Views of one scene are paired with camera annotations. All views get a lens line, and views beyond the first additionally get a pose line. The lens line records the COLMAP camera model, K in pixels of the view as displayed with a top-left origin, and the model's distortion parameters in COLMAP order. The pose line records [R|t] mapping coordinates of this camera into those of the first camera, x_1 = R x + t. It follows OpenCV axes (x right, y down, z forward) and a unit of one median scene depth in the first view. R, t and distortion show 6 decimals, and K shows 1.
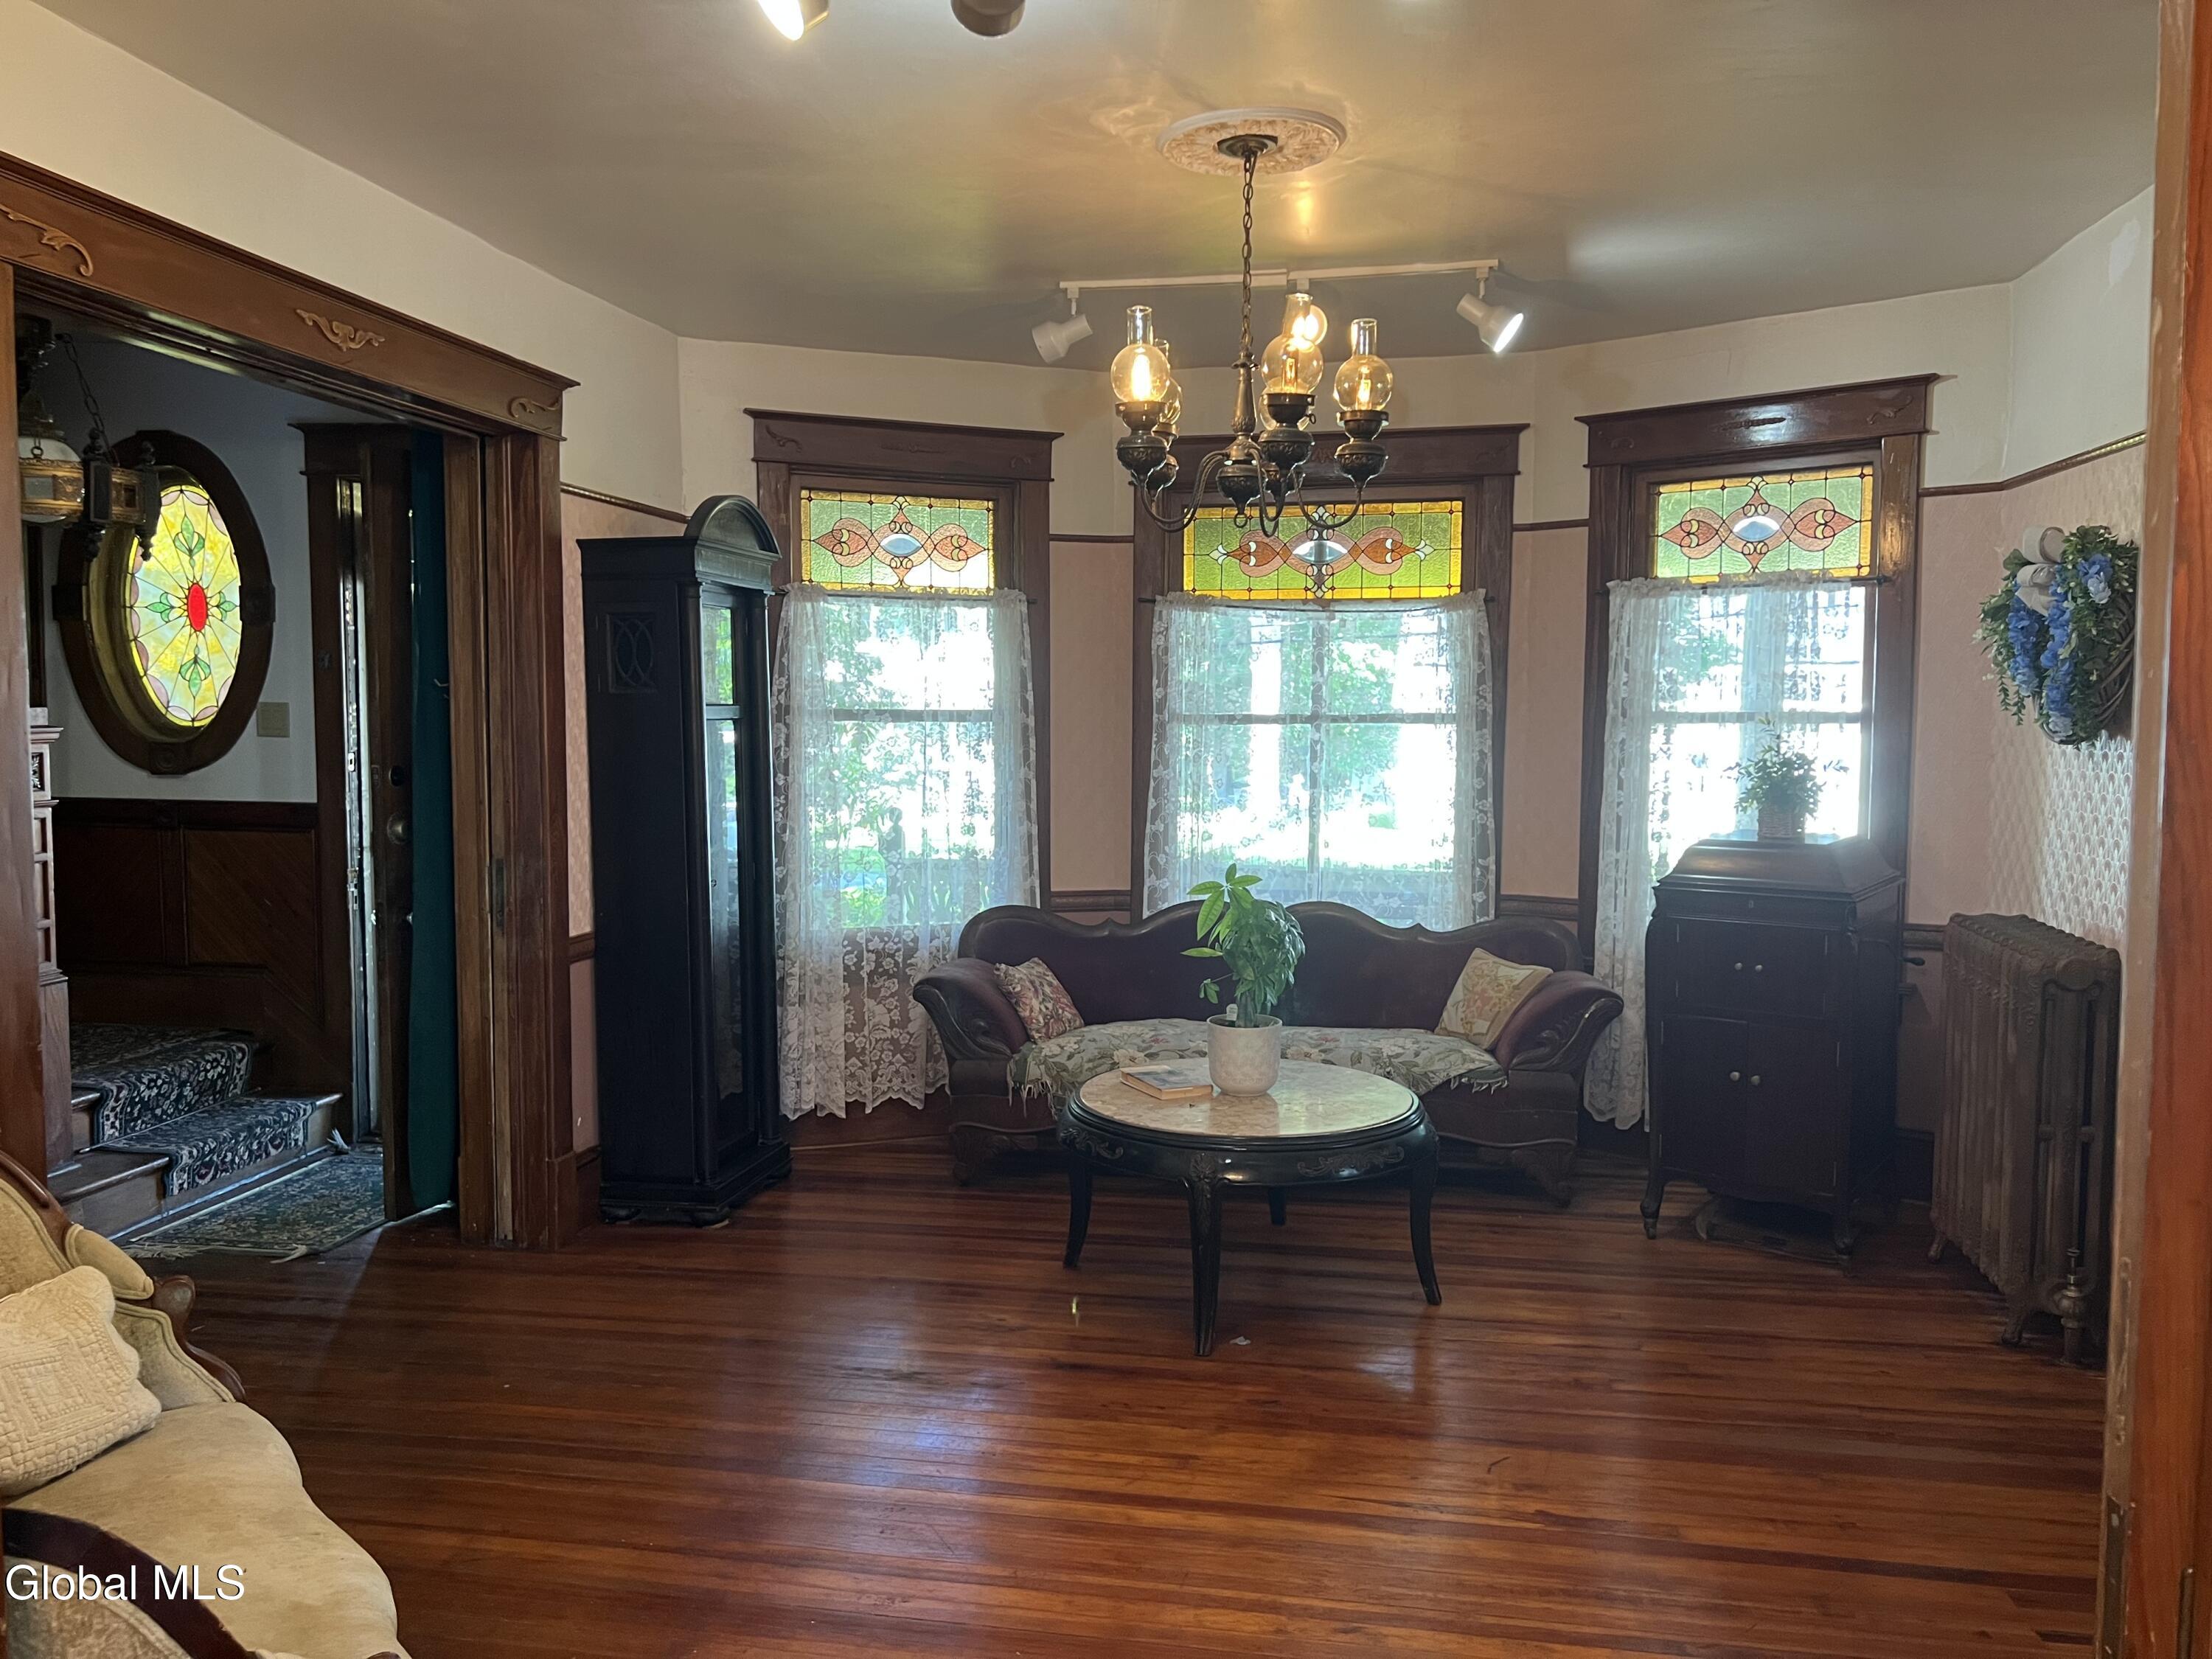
lens RADIAL K [[1665.7, 0, 1106.9], [0, 1665.7, 827.0], [0, 0, 1]] dist [0.026192, 0.000712]
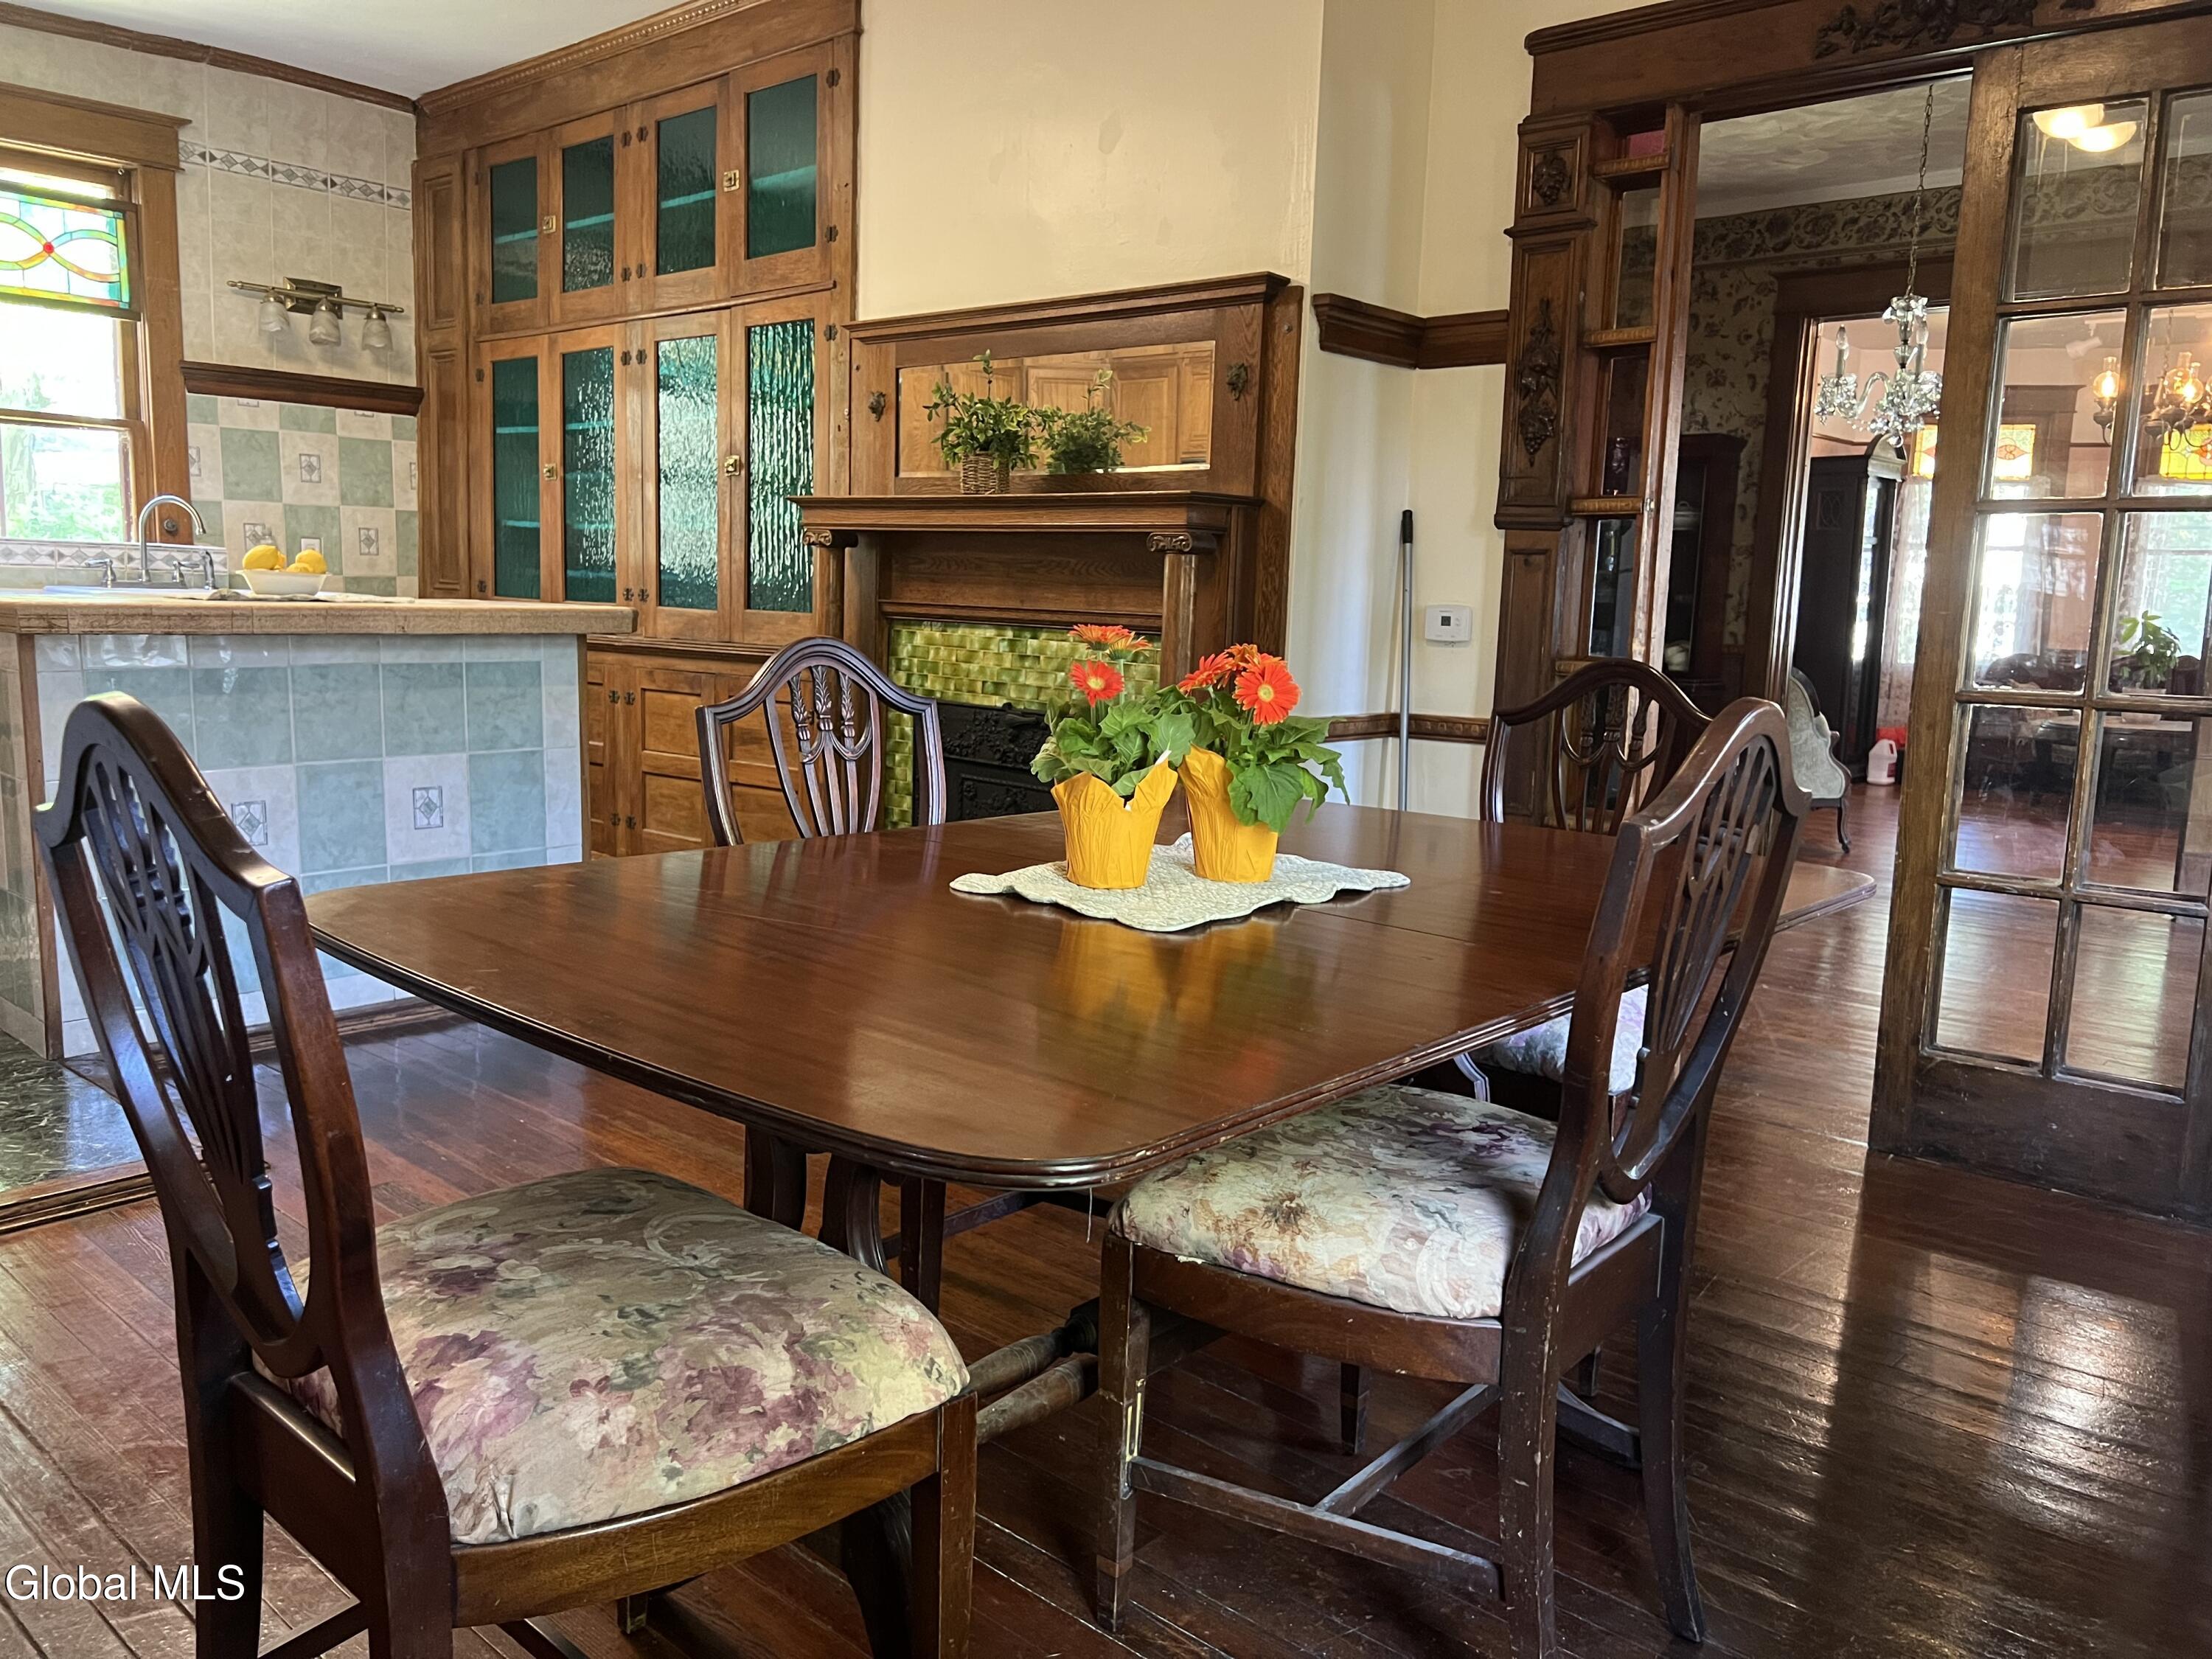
lens RADIAL K [[1665.7, 0, 1107.4], [0, 1665.7, 836.5], [0, 0, 1]] dist [0.026192, 0.000712]
pose [[0.845541, 0.100423, -0.524381, 0.084590], [-0.065072, 0.994213, 0.085473, 0.159549], [0.529930, -0.038148, 0.847183, -1.122080]]
